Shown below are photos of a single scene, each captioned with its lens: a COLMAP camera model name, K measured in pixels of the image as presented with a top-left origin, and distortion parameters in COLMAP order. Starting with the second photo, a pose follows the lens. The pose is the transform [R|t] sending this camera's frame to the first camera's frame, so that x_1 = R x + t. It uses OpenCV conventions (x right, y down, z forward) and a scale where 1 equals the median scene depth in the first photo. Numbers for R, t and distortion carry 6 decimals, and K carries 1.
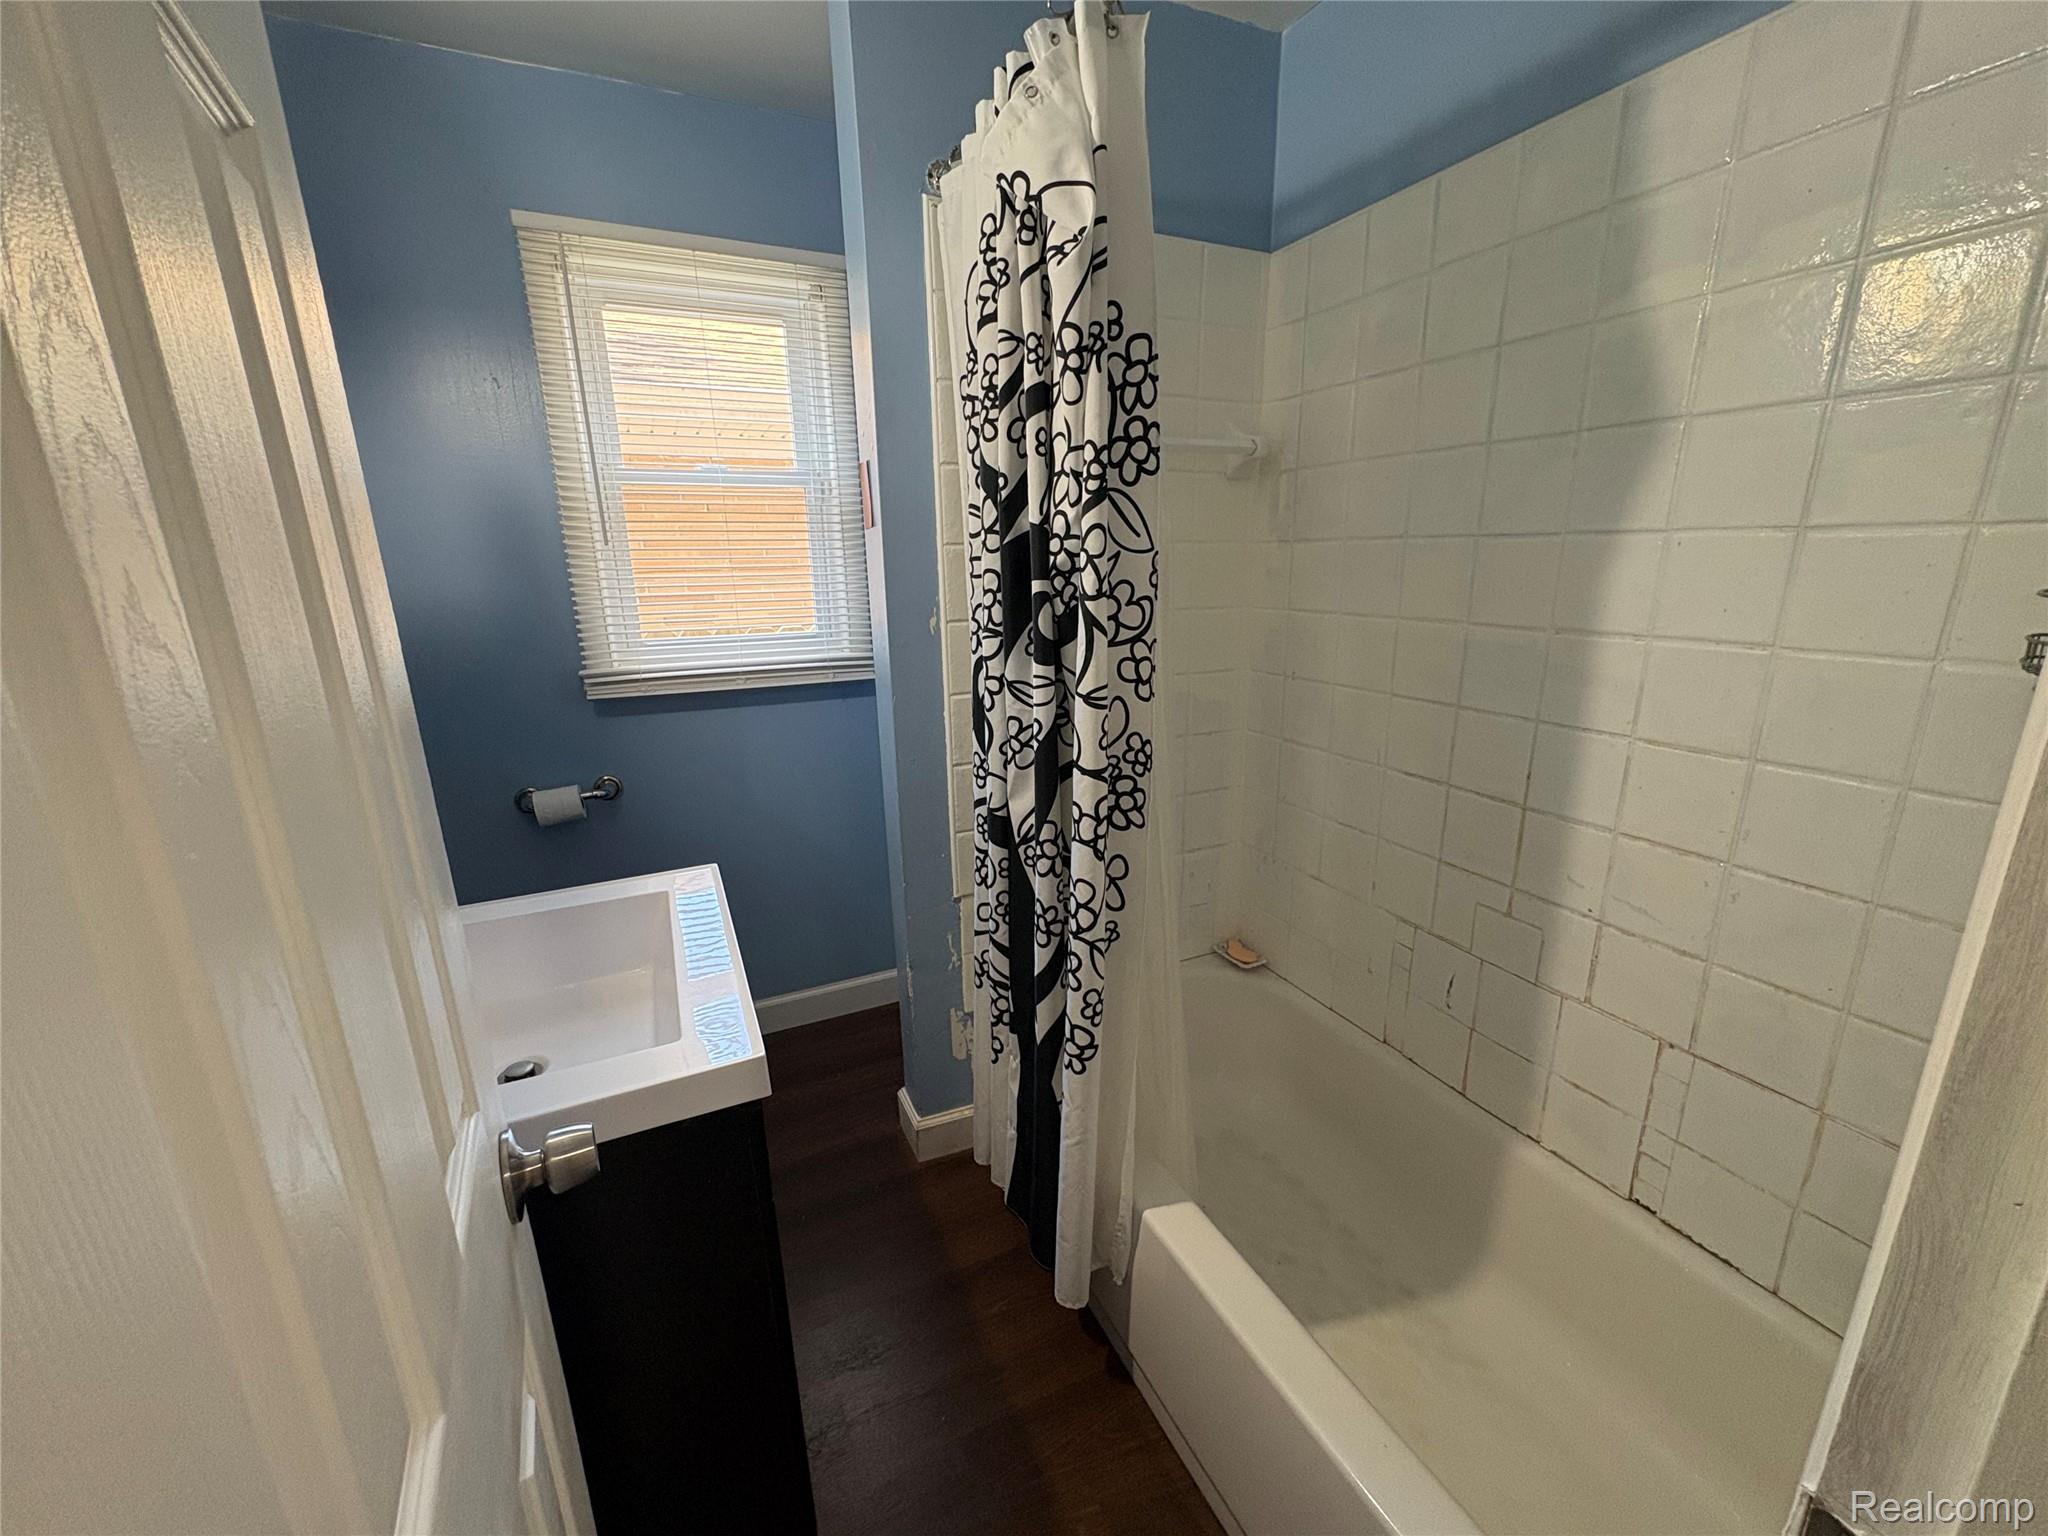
lens RADIAL K [[817.0, 0, 1021.2], [0, 817.0, 766.9], [0, 0, 1]] dist [-0.001672, 0.000011]
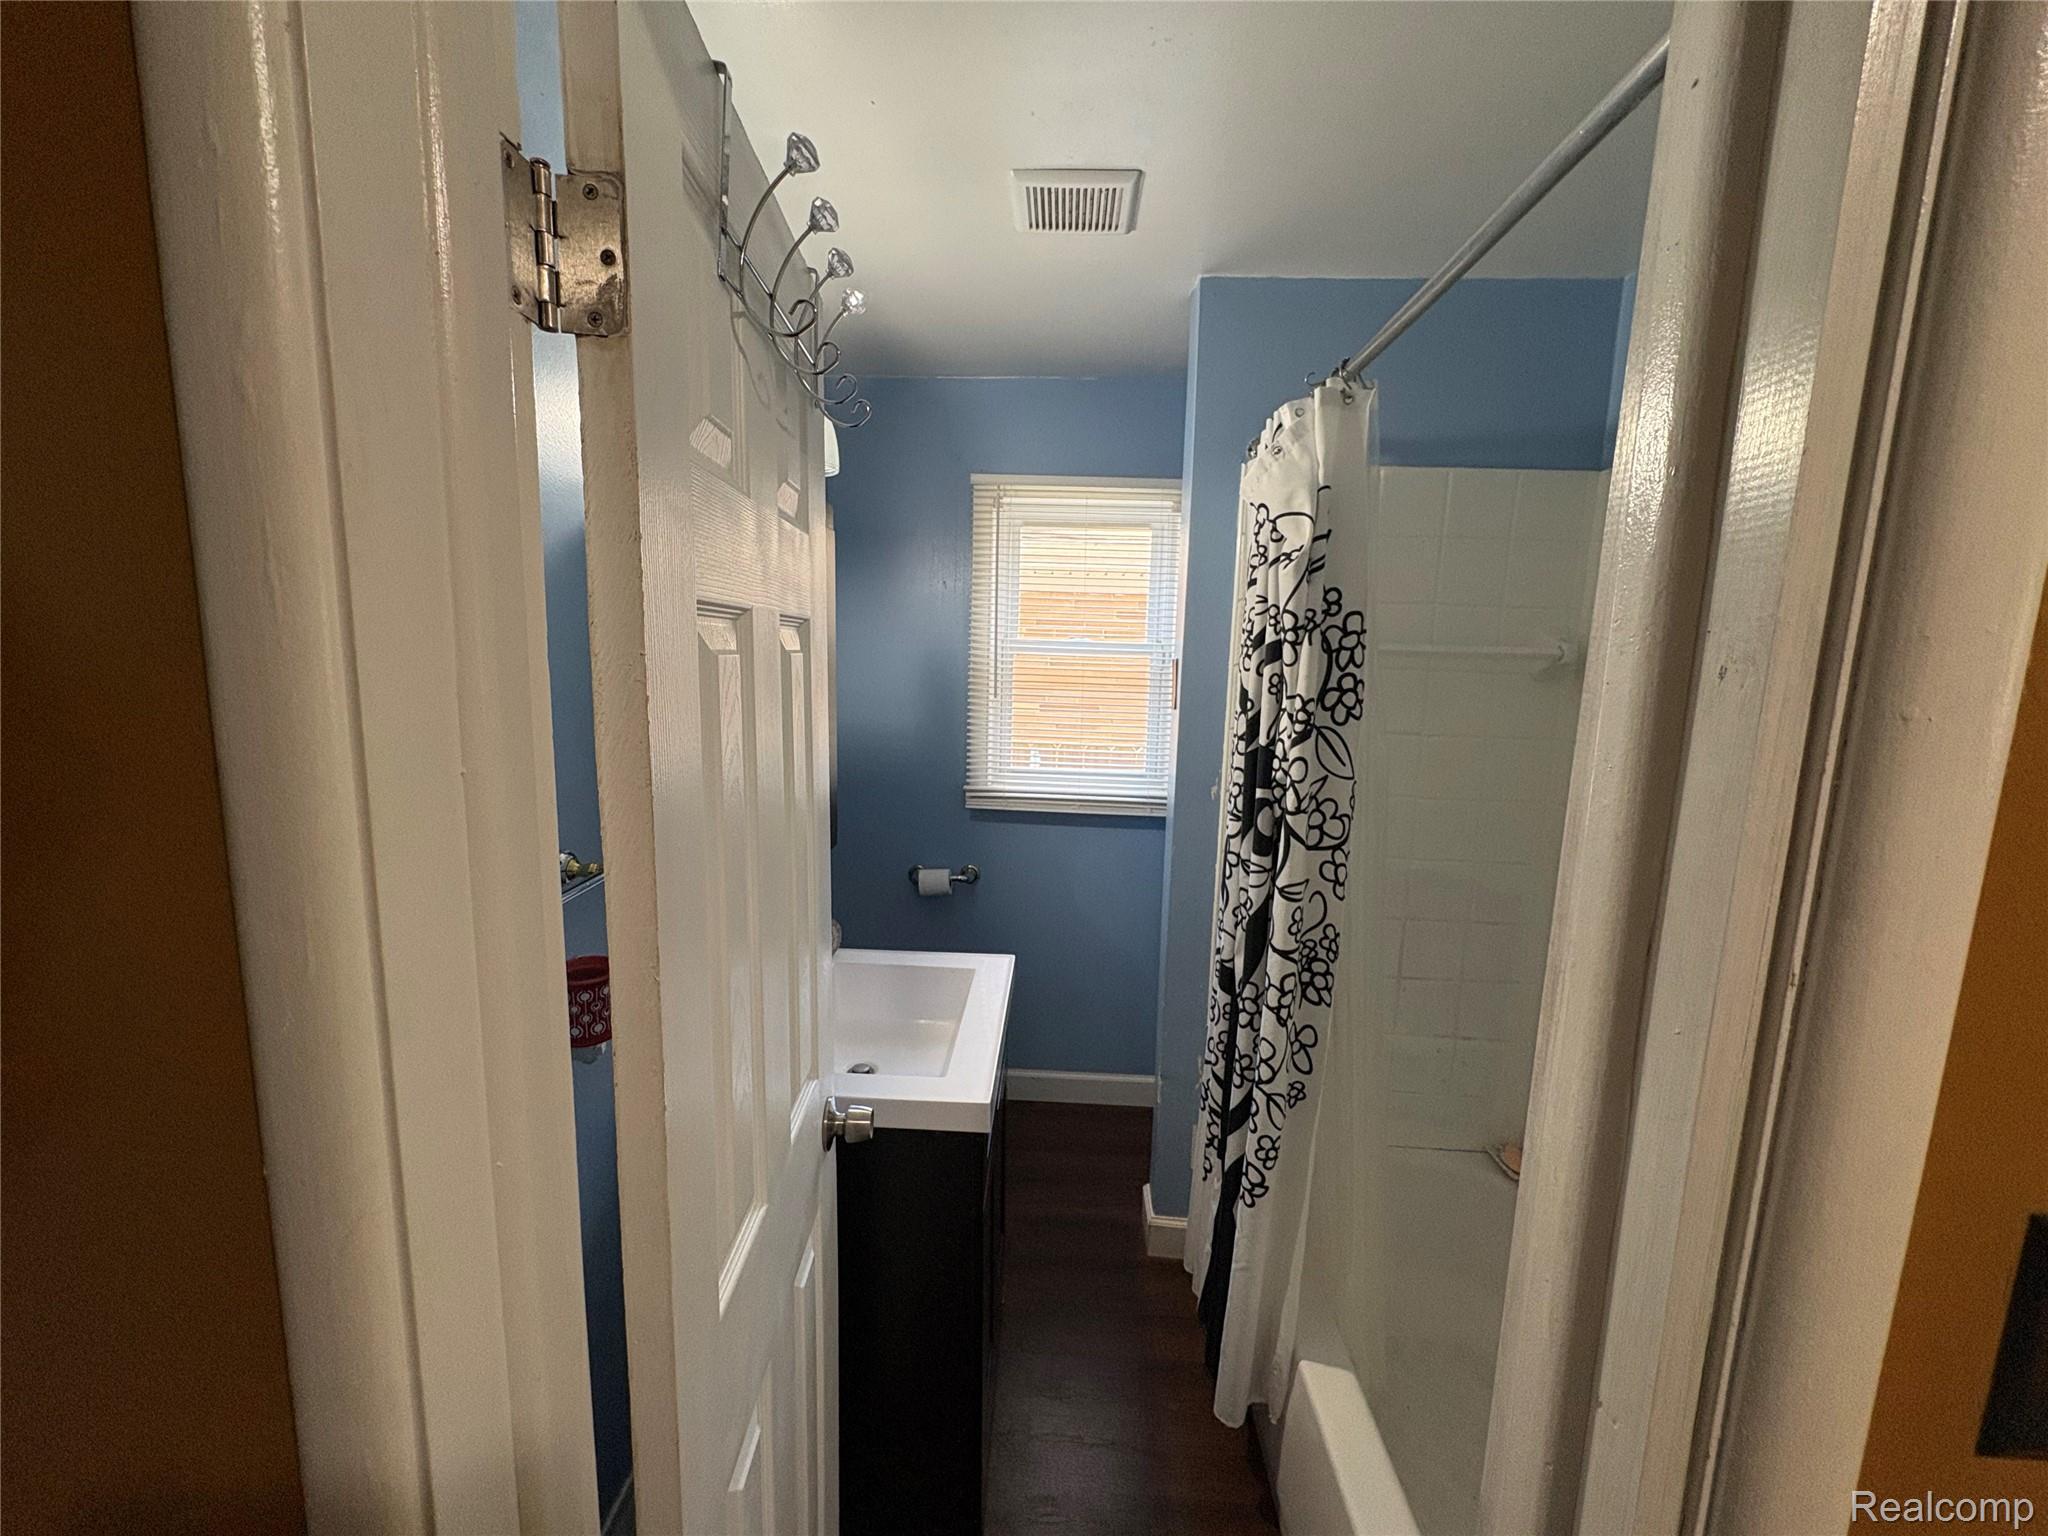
lens RADIAL K [[815.6, 0, 1021.3], [0, 815.6, 767.7], [0, 0, 1]] dist [0.000954, 0.000033]
pose [[0.885172, 0.109577, -0.452176, 0.256546], [-0.159806, 0.984349, -0.074293, -0.107835], [0.436958, 0.138023, 0.888829, -0.276212]]
